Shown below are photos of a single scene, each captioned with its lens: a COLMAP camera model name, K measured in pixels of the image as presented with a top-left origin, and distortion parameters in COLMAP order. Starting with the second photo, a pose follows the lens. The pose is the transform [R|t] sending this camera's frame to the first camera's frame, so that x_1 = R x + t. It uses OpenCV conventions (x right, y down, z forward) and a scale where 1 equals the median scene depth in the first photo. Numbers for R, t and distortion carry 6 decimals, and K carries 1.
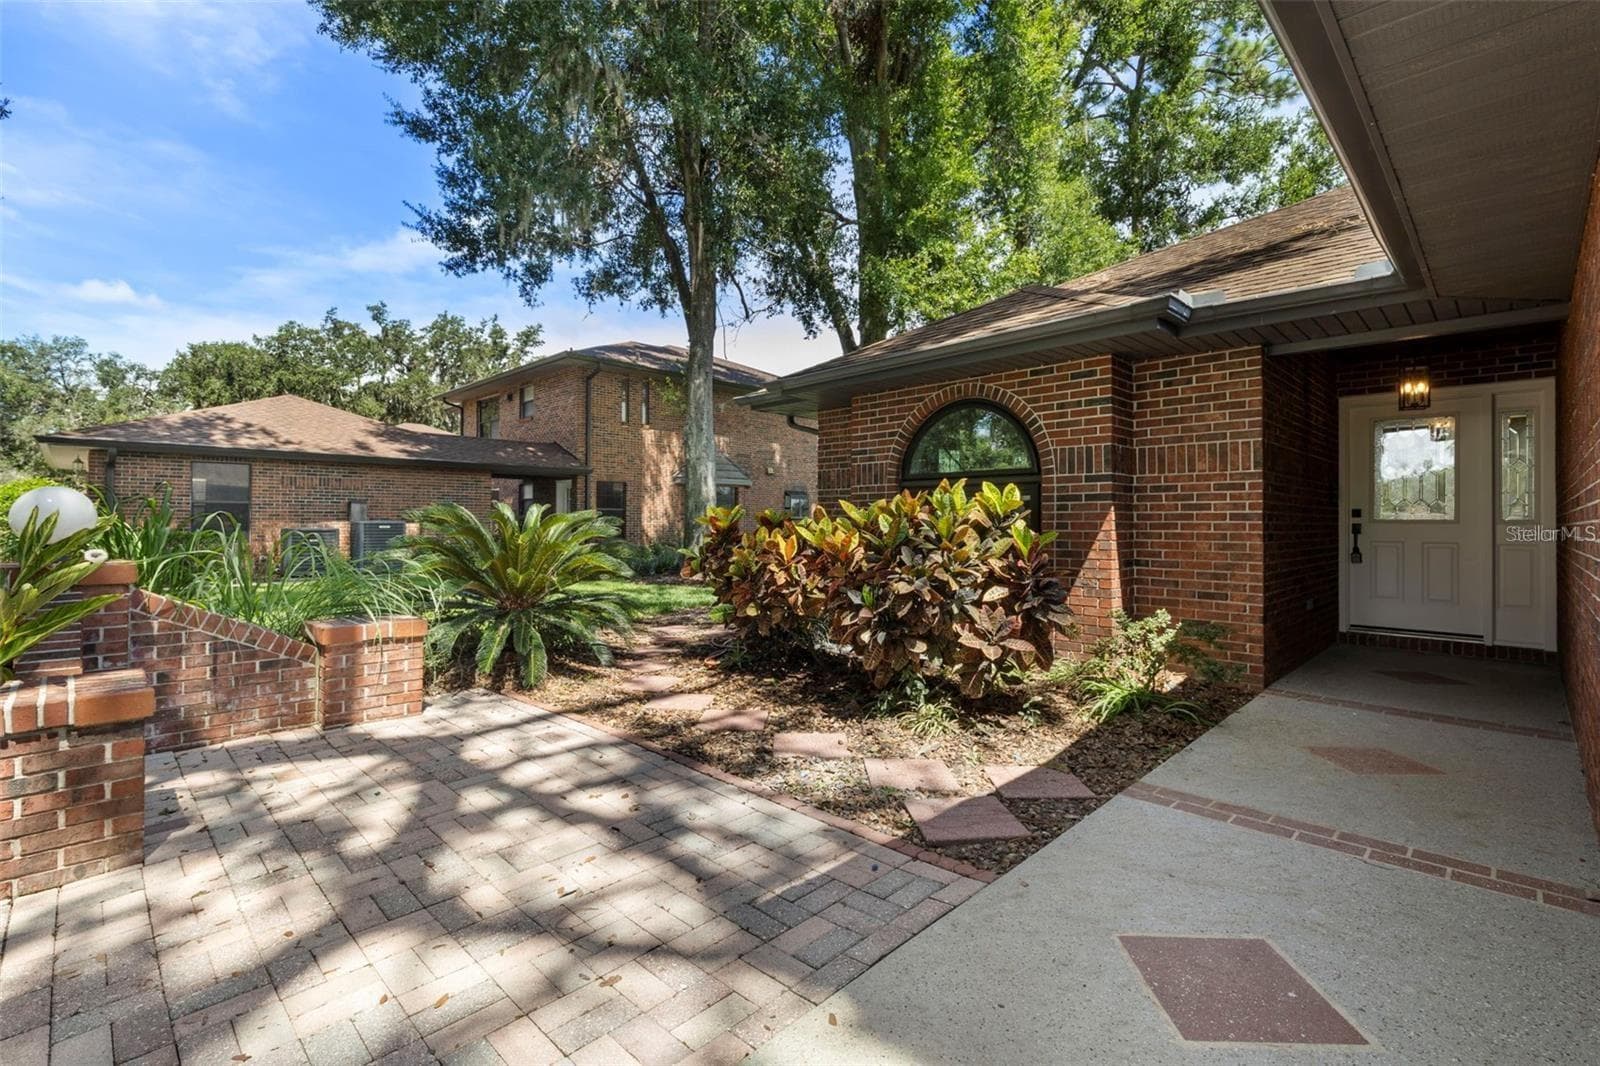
lens RADIAL K [[723.1, 0, 800.0], [0, 723.1, 533.0], [0, 0, 1]] dist [0.001237, 0.000246]
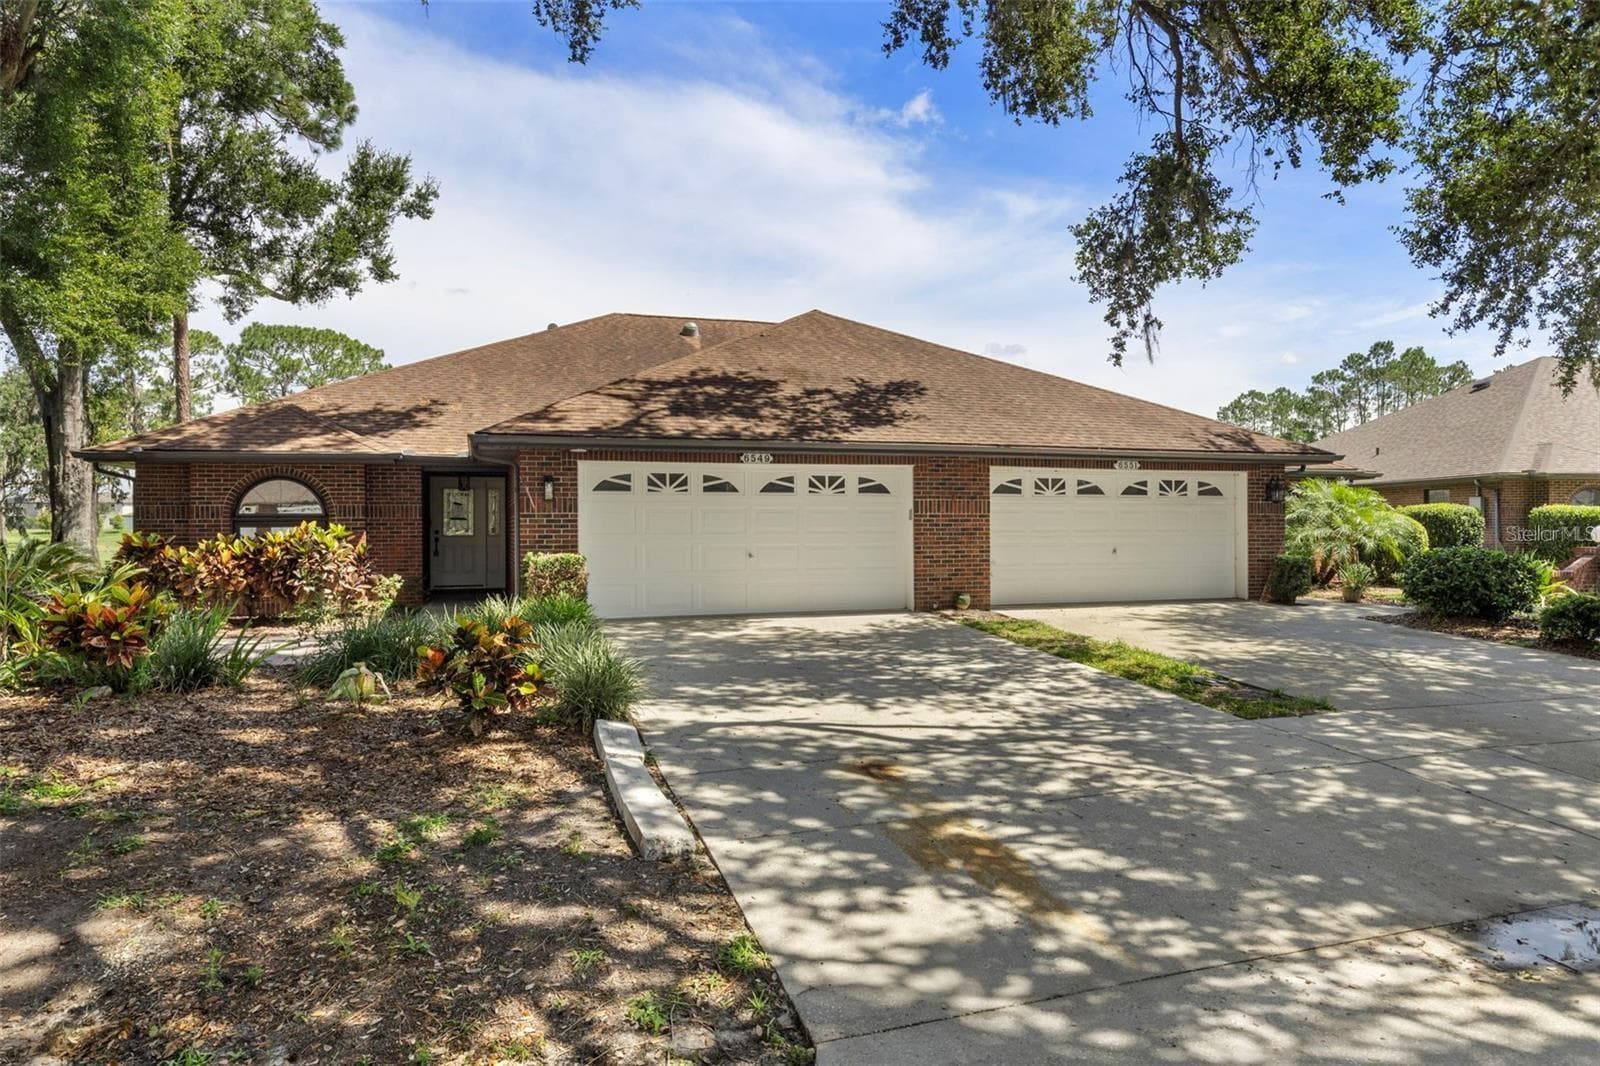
lens RADIAL K [[723.1, 0, 800.0], [0, 723.1, 533.0], [0, 0, 1]] dist [0.001237, 0.000246]
pose [[0.368636, -0.003397, 0.929568, -0.807282], [0.002263, 0.999994, 0.002757, -0.026982], [-0.929571, 0.001087, 0.368641, -0.774792]]
